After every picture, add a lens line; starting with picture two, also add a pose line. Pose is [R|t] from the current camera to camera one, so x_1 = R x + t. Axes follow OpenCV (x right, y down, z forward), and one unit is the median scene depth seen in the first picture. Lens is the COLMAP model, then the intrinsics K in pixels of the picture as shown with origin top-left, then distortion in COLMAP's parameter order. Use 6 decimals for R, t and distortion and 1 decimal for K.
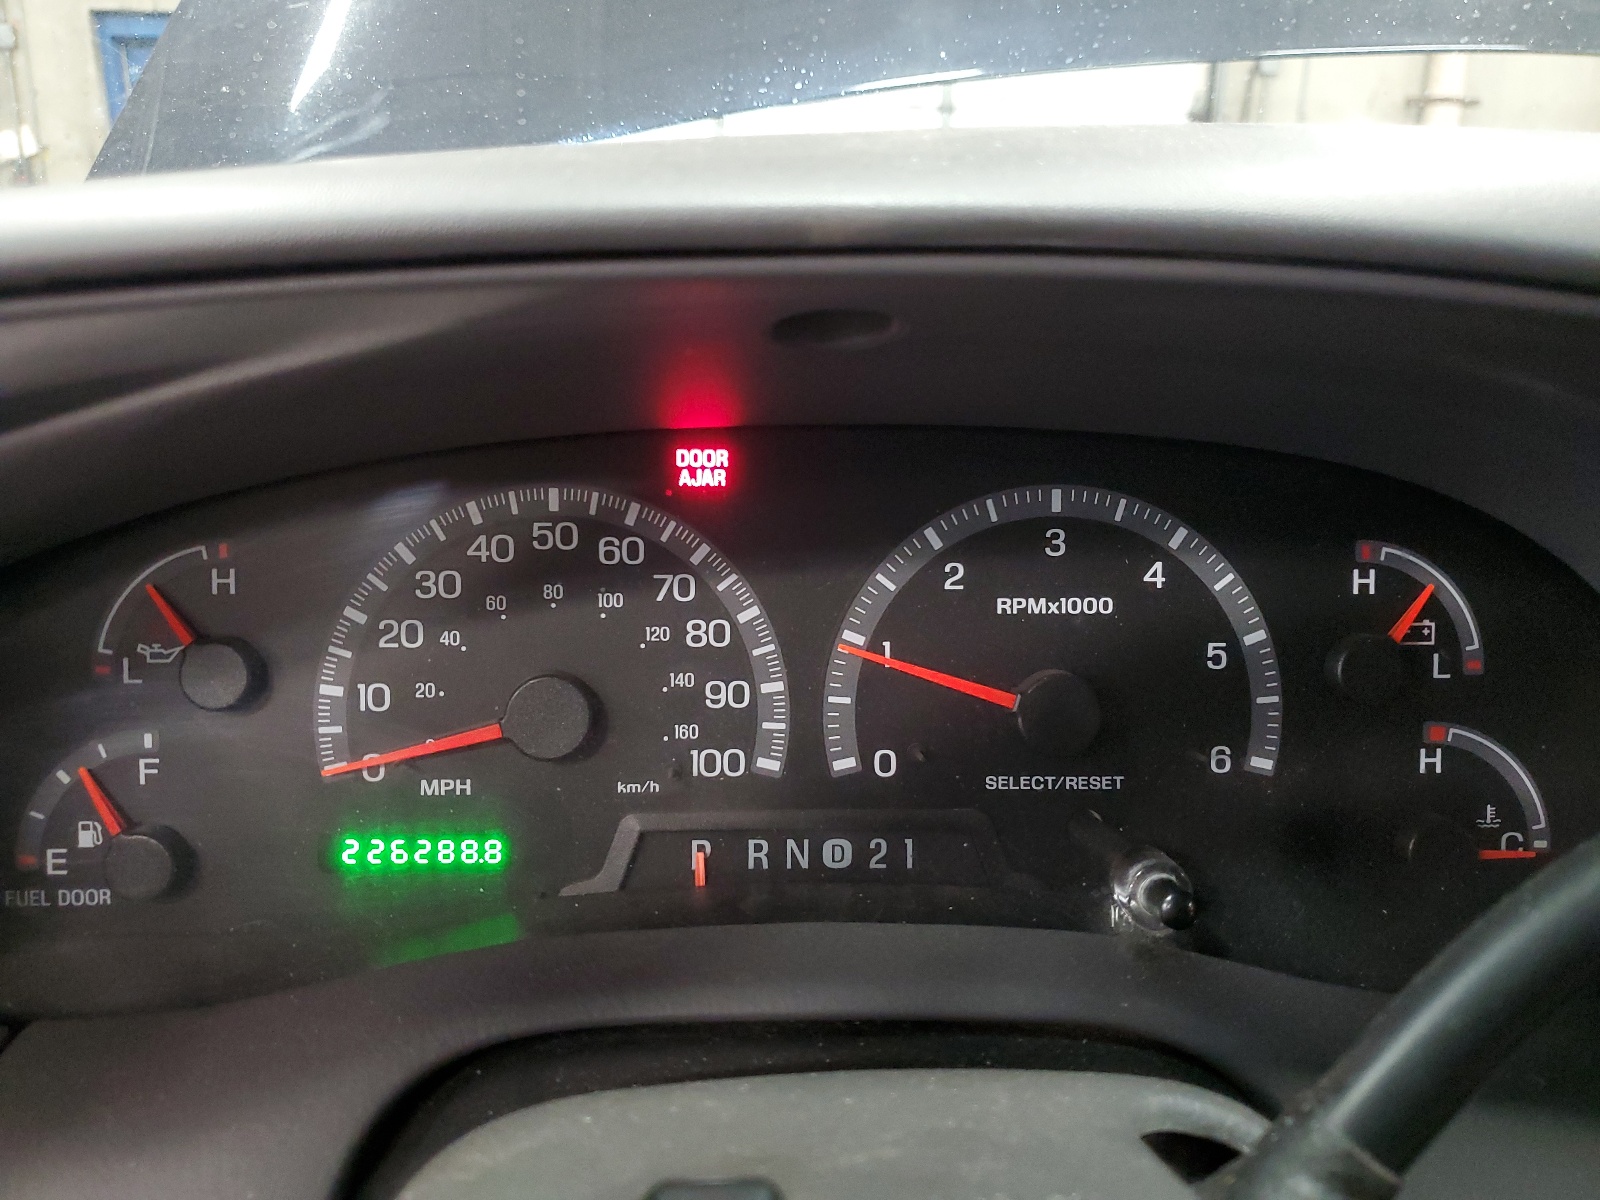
lens RADIAL K [[1224.2, 0, 800.0], [0, 1224.2, 600.0], [0, 0, 1]] dist [0.000816, 0.000244]
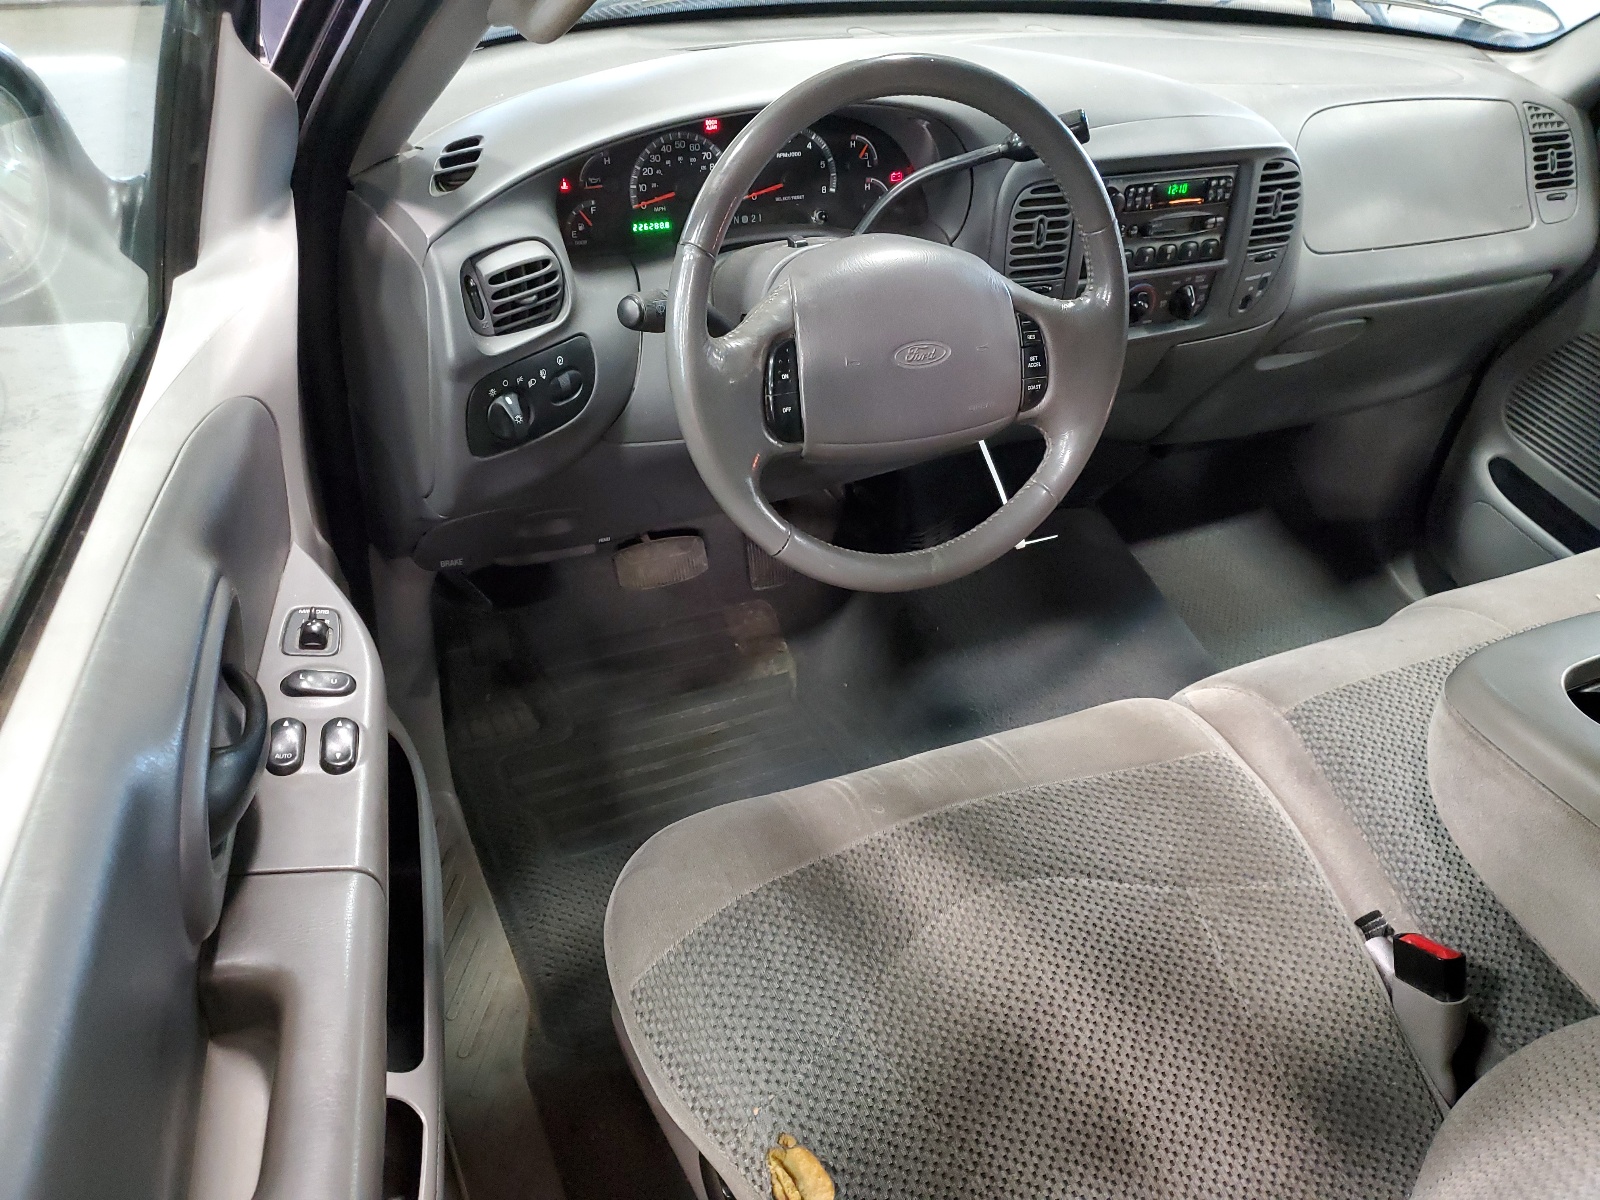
lens RADIAL K [[1224.2, 0, 800.0], [0, 1224.2, 600.0], [0, 0, 1]] dist [0.000816, 0.000244]
pose [[0.912960, -0.190379, 0.360916, -1.628106], [0.030242, 0.913627, 0.405428, -0.313390], [-0.406928, -0.359225, 0.839862, -3.232216]]
